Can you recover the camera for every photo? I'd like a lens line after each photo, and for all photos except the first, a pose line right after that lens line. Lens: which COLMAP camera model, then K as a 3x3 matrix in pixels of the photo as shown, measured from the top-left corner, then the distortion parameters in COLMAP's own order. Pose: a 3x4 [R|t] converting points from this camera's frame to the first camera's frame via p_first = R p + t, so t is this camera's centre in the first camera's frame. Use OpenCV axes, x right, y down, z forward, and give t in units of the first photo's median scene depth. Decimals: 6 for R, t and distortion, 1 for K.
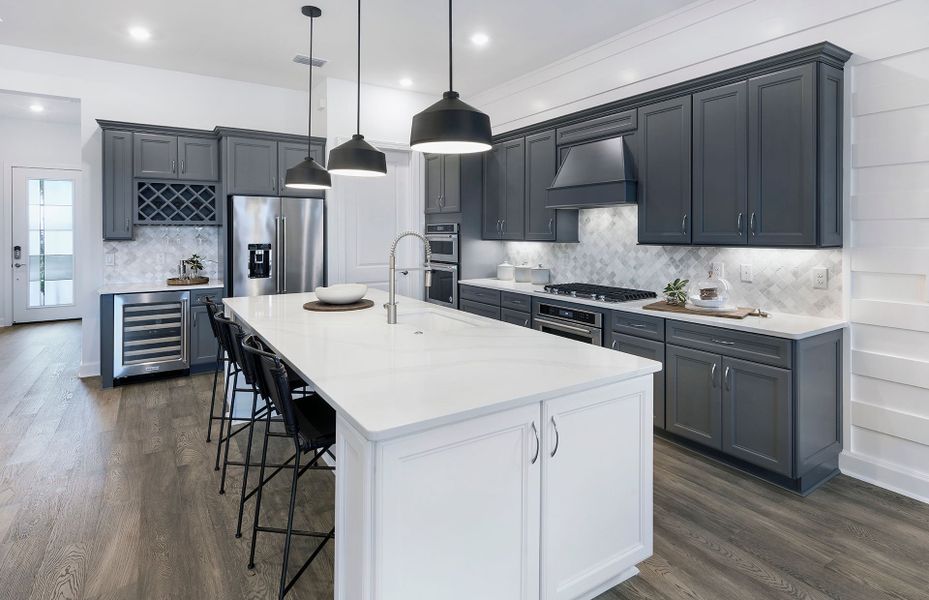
lens RADIAL K [[485.9, 0, 482.6], [0, 485.9, 234.0], [0, 0, 1]] dist [0.012287, -0.001748]
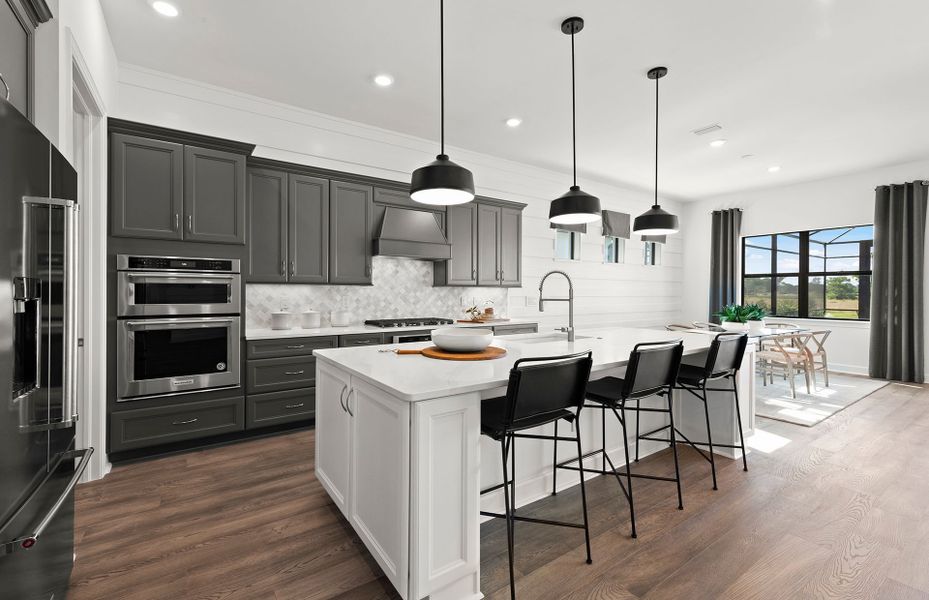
lens RADIAL K [[395.2, 0, 448.4], [0, 395.2, 294.3], [0, 0, 1]] dist [0.010081, -0.002337]
pose [[0.004243, -0.009699, 0.999944, -0.858362], [-0.003206, 0.999948, 0.009713, 0.030695], [-0.999986, -0.003247, 0.004211, 0.901320]]
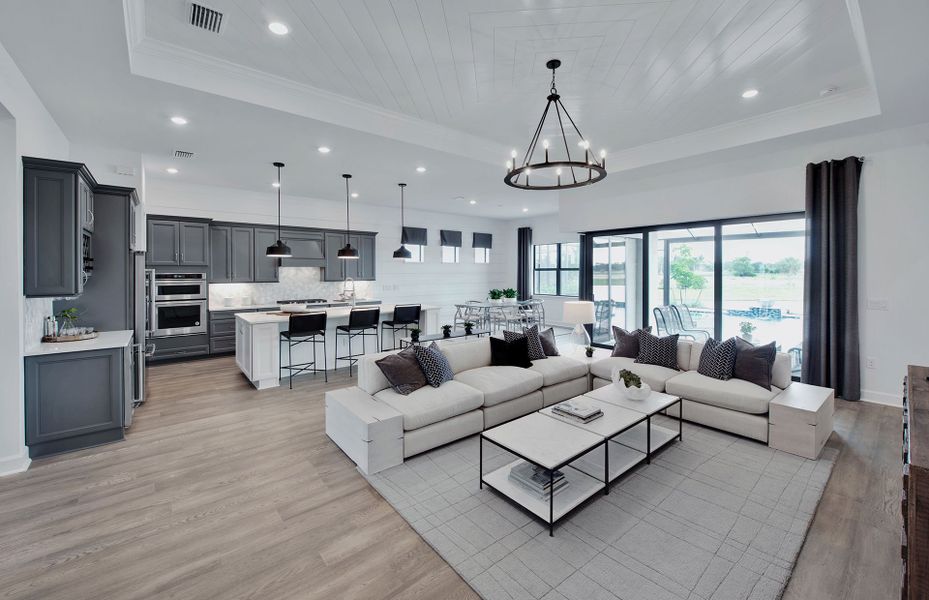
lens RADIAL K [[383.6, 0, 466.0], [0, 383.6, 272.5], [0, 0, 1]] dist [-0.010593, -0.000172]
pose [[-0.133508, -0.007639, 0.991018, -1.818026], [0.002737, 0.999964, 0.008077, -0.042489], [-0.991044, 0.003791, -0.133482, 0.445055]]
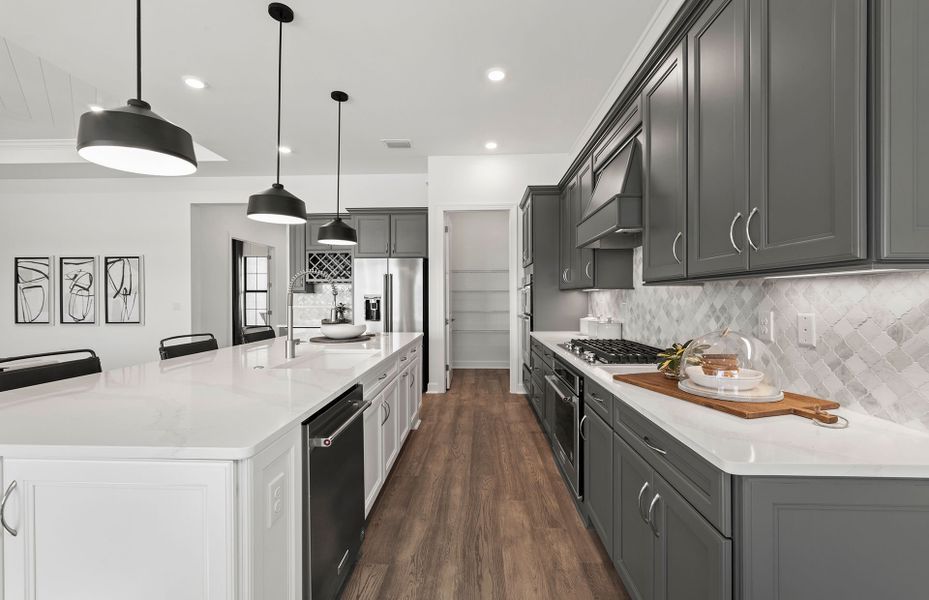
lens RADIAL K [[395.2, 0, 463.3], [0, 395.2, 292.1], [0, 0, 1]] dist [0.010081, -0.002337]
pose [[0.812537, -0.013246, -0.582759, 0.400497], [0.004321, 0.999851, -0.016702, 0.036157], [0.582894, 0.011053, 0.812473, 0.349600]]
